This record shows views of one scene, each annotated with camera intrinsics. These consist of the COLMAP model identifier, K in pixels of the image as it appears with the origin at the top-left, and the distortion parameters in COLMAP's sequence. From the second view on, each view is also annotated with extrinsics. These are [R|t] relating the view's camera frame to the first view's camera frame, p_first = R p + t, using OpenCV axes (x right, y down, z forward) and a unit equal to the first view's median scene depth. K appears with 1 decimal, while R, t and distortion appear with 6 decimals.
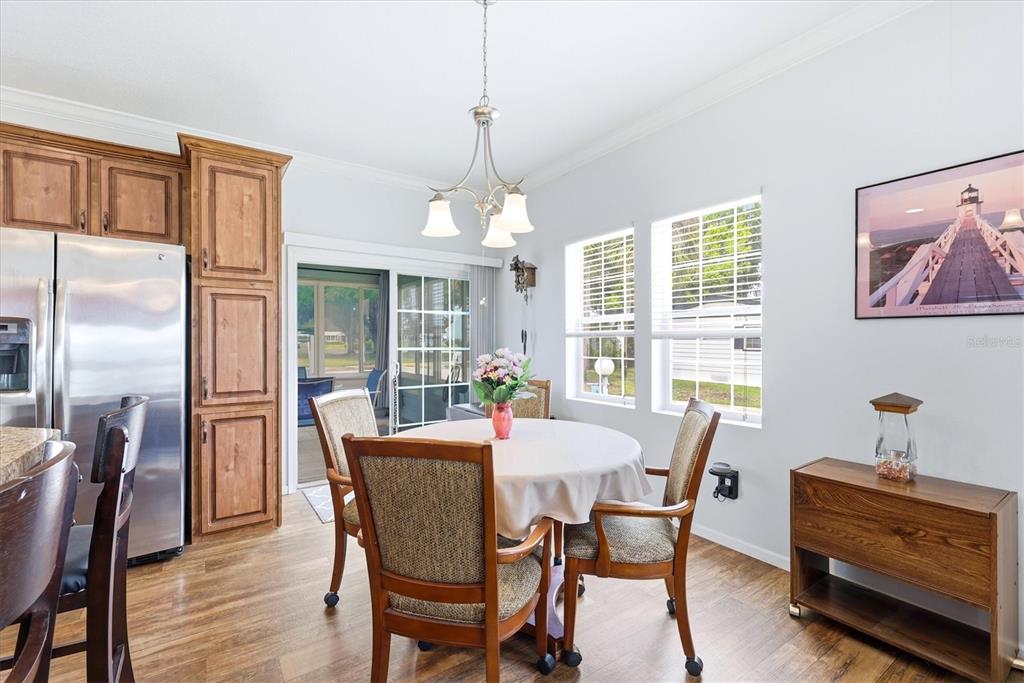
lens RADIAL K [[452.7, 0, 514.1], [0, 452.7, 341.0], [0, 0, 1]] dist [0.003974, -0.000021]
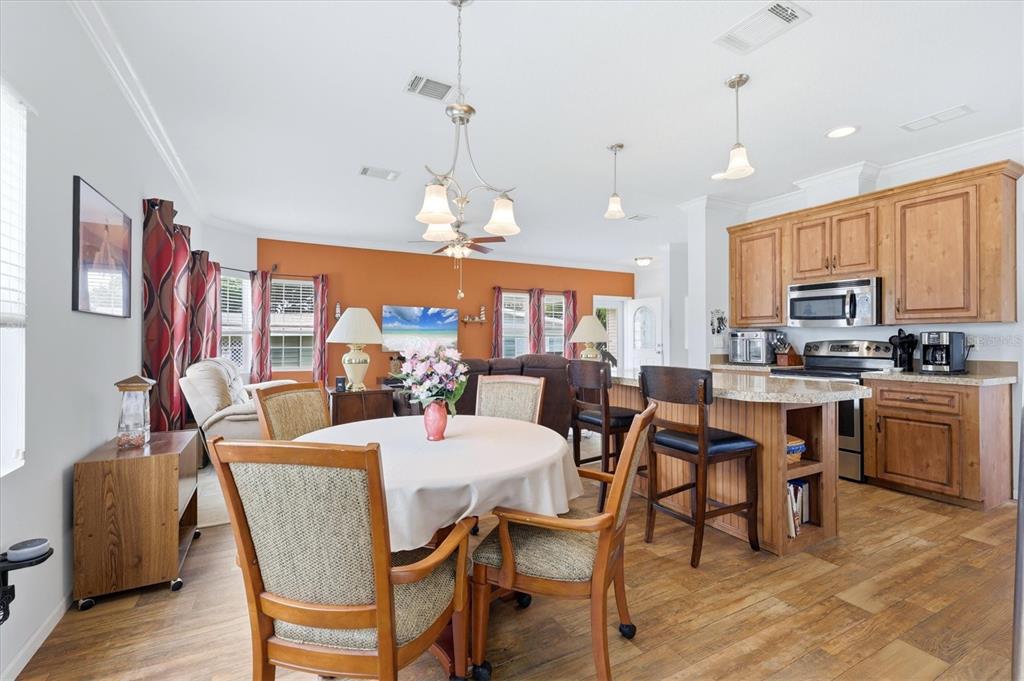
lens RADIAL K [[452.7, 0, 514.3], [0, 452.7, 334.5], [0, 0, 1]] dist [0.003974, -0.000021]
pose [[-0.993157, 0.000456, 0.116789, -0.222423], [-0.000028, 0.999991, -0.004145, 0.005563], [-0.116790, -0.004120, -0.993148, 1.466007]]
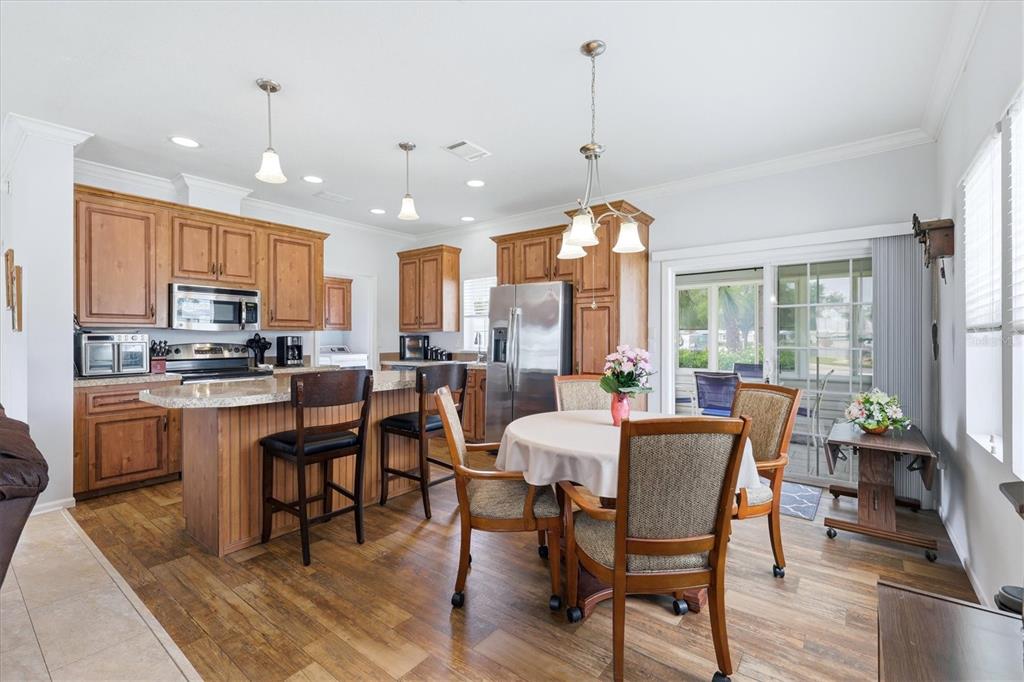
lens RADIAL K [[452.7, 0, 510.5], [0, 452.7, 337.2], [0, 0, 1]] dist [0.003974, -0.000021]
pose [[0.293181, -0.003084, -0.956052, 0.743927], [-0.001931, 0.999991, -0.003818, 0.001571], [0.956055, 0.002966, 0.293173, 0.325083]]
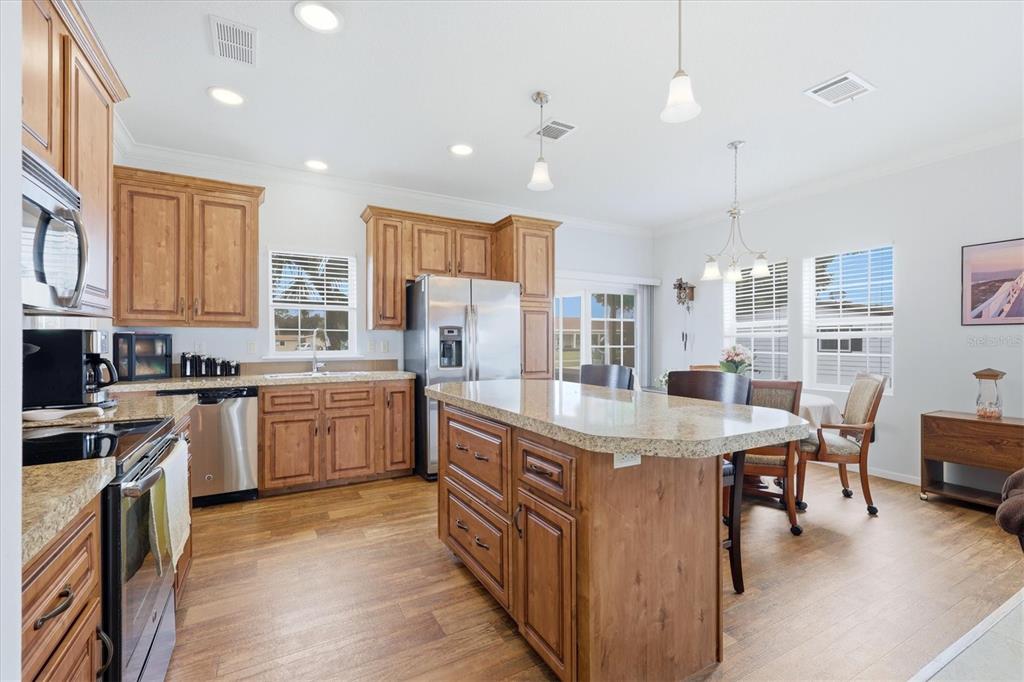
lens RADIAL K [[452.7, 0, 514.7], [0, 452.7, 343.7], [0, 0, 1]] dist [0.003974, -0.000021]
pose [[0.995439, -0.000270, -0.095395, -0.552288], [0.000301, 1.000000, 0.000305, 0.013339], [0.095395, -0.000332, 0.995439, -0.624399]]
